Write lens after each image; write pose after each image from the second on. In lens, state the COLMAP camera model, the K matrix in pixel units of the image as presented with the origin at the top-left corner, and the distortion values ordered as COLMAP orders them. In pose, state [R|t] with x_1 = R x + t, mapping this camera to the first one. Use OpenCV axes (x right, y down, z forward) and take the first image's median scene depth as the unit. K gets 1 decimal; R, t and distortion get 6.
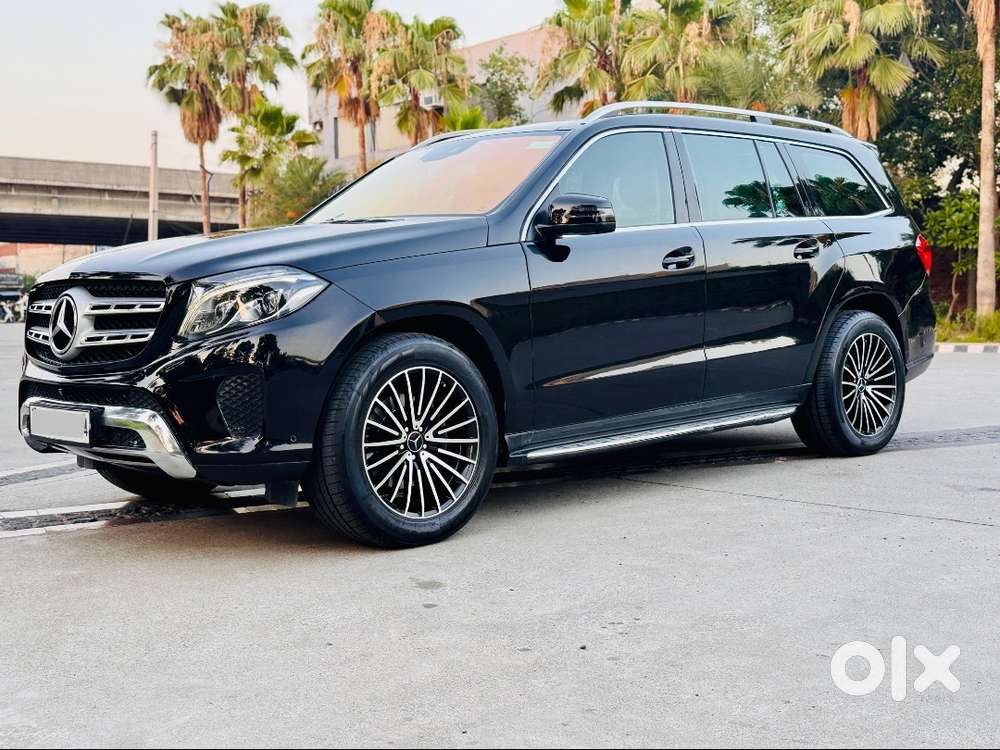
lens RADIAL K [[1397.5, 0, 500.0], [0, 1397.5, 375.0], [0, 0, 1]] dist [0.190504, -0.286962]
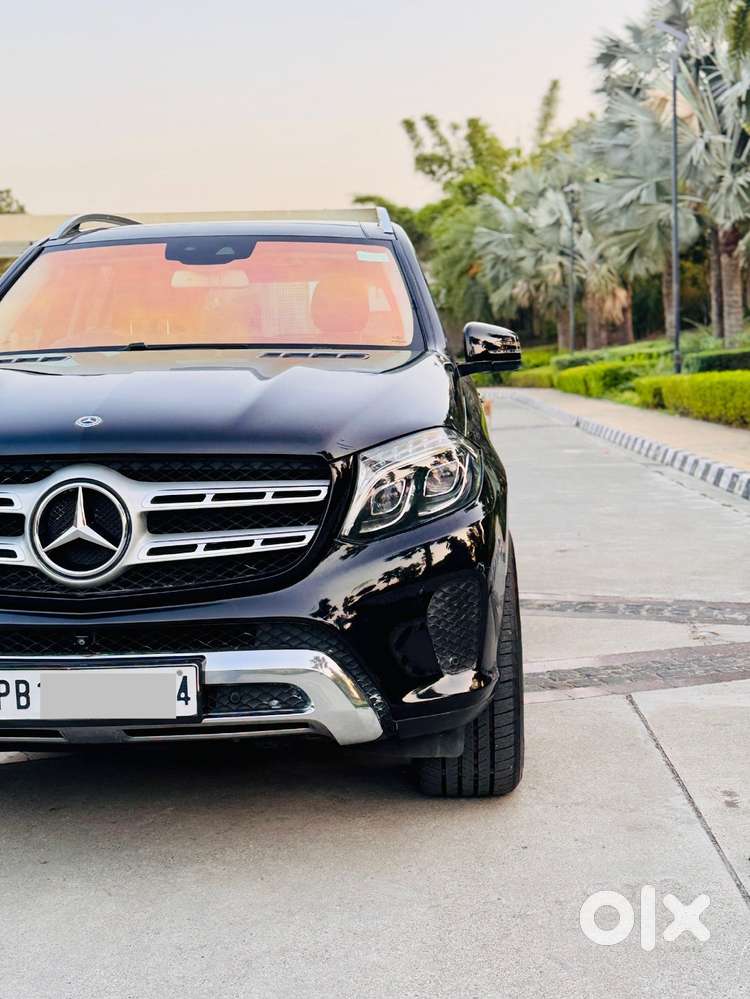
lens RADIAL K [[1396.1, 0, 375.0], [0, 1396.1, 499.5], [0, 0, 1]] dist [0.190504, -0.286962]
pose [[0.647844, -0.055635, 0.759739, -0.722870], [0.048779, 0.998312, 0.031511, -0.064958], [-0.760210, 0.016645, 0.649464, 0.550051]]
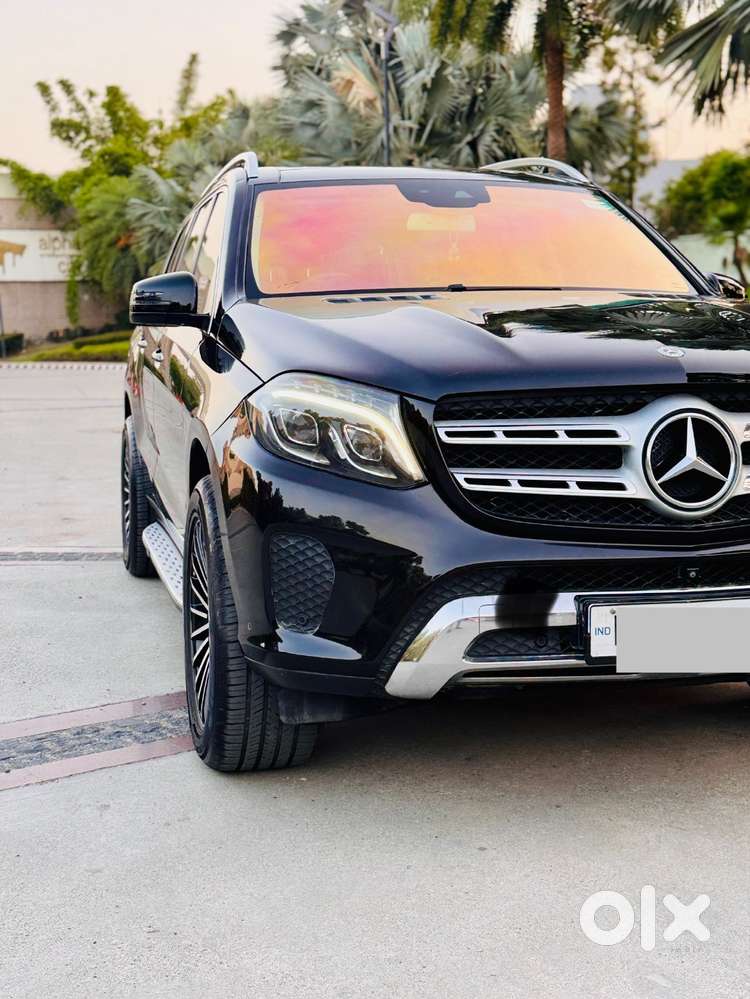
lens RADIAL K [[1396.1, 0, 375.0], [0, 1396.1, 499.5], [0, 0, 1]] dist [0.190504, -0.286962]
pose [[0.412968, -0.077600, 0.907433, -0.956750], [0.053718, 0.996704, 0.060788, -0.066241], [-0.909160, 0.023642, 0.415776, 0.935410]]
